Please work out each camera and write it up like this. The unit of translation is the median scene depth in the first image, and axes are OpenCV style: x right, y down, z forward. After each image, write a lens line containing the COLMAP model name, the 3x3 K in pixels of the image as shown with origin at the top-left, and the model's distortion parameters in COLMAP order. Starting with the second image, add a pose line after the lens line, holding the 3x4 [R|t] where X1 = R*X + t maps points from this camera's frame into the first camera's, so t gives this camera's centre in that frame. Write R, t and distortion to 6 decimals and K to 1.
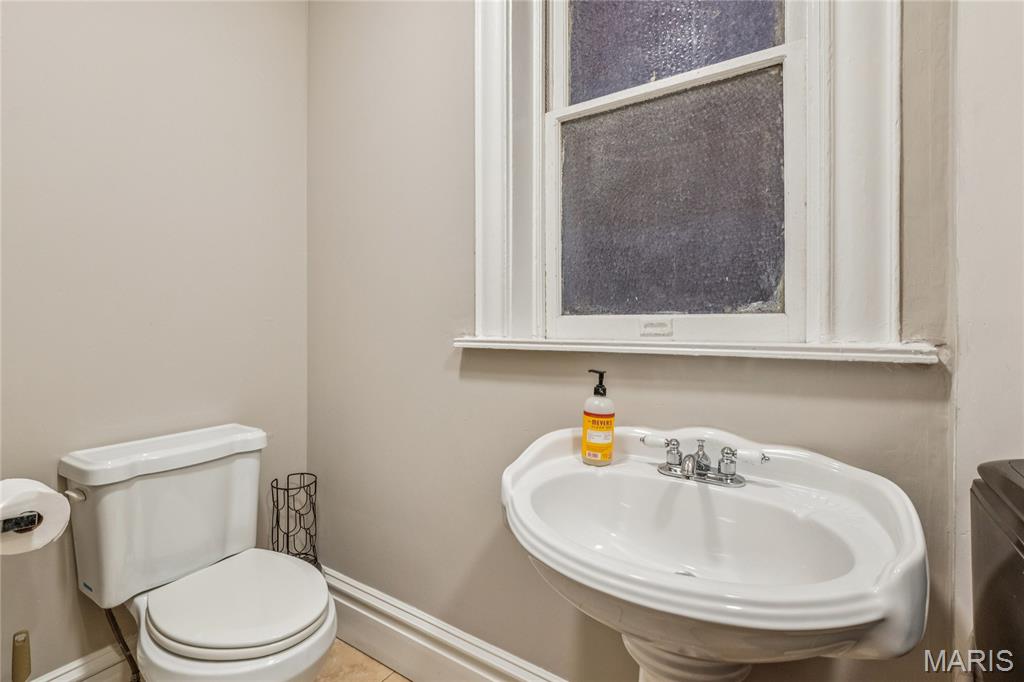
lens RADIAL K [[455.1, 0, 512.9], [0, 455.1, 326.2], [0, 0, 1]] dist [0.000277, 0.000001]
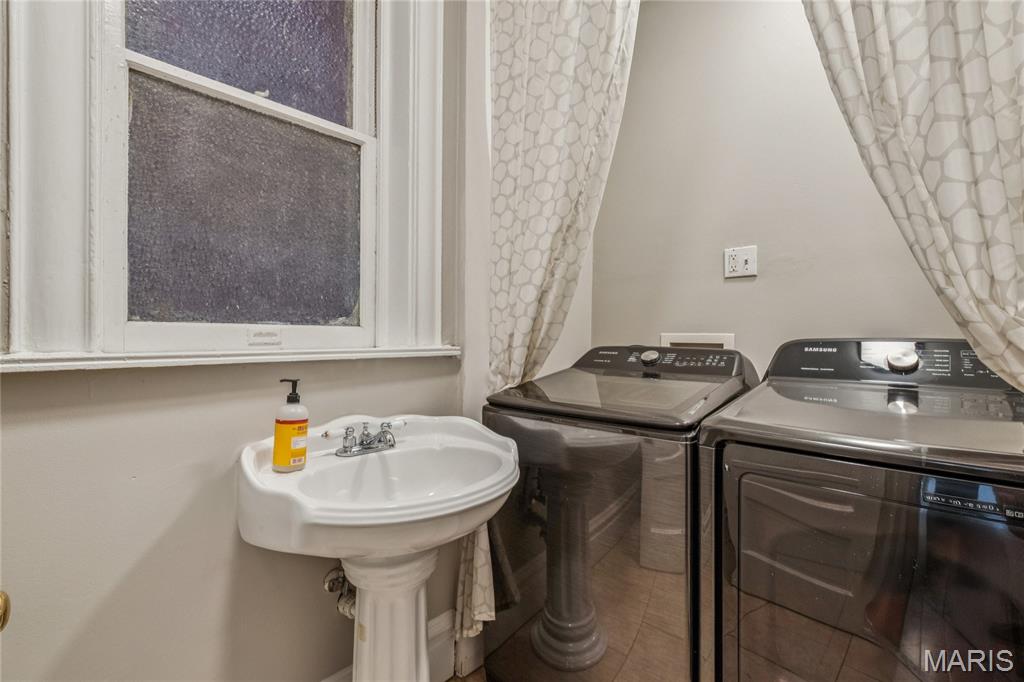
lens RADIAL K [[457.9, 0, 510.4], [0, 457.9, 331.2], [0, 0, 1]] dist [-0.002186, -0.000631]
pose [[0.166241, 0.007721, 0.986055, -0.657121], [-0.005029, 0.999963, -0.006982, -0.005905], [-0.986072, -0.003798, 0.166274, 0.294651]]
